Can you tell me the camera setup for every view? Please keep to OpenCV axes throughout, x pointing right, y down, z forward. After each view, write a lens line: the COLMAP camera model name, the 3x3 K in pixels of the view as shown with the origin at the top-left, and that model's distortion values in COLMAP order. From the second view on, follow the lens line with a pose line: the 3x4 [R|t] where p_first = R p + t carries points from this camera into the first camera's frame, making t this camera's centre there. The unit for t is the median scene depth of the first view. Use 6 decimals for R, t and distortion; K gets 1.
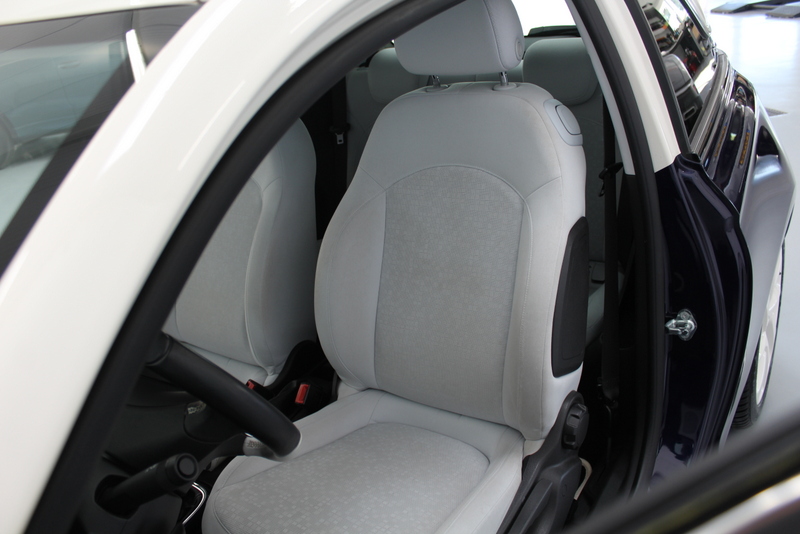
lens RADIAL K [[656.8, 0, 400.9], [0, 656.8, 264.6], [0, 0, 1]] dist [-0.142981, 0.101792]
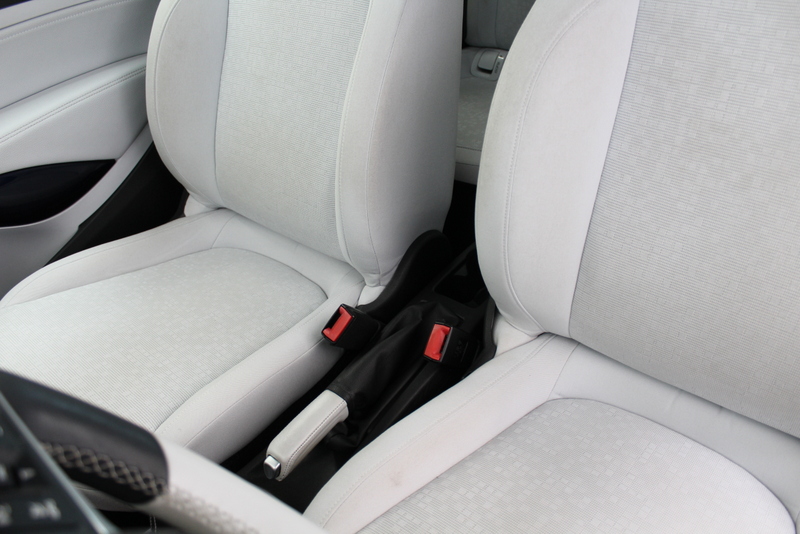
lens RADIAL K [[656.8, 0, 399.9], [0, 656.8, 270.0], [0, 0, 1]] dist [-0.142981, 0.101792]
pose [[0.995703, 0.077799, -0.050218, -0.163064], [-0.061103, 0.959509, 0.274972, -0.017485], [0.069578, -0.270722, 0.960140, 0.471212]]
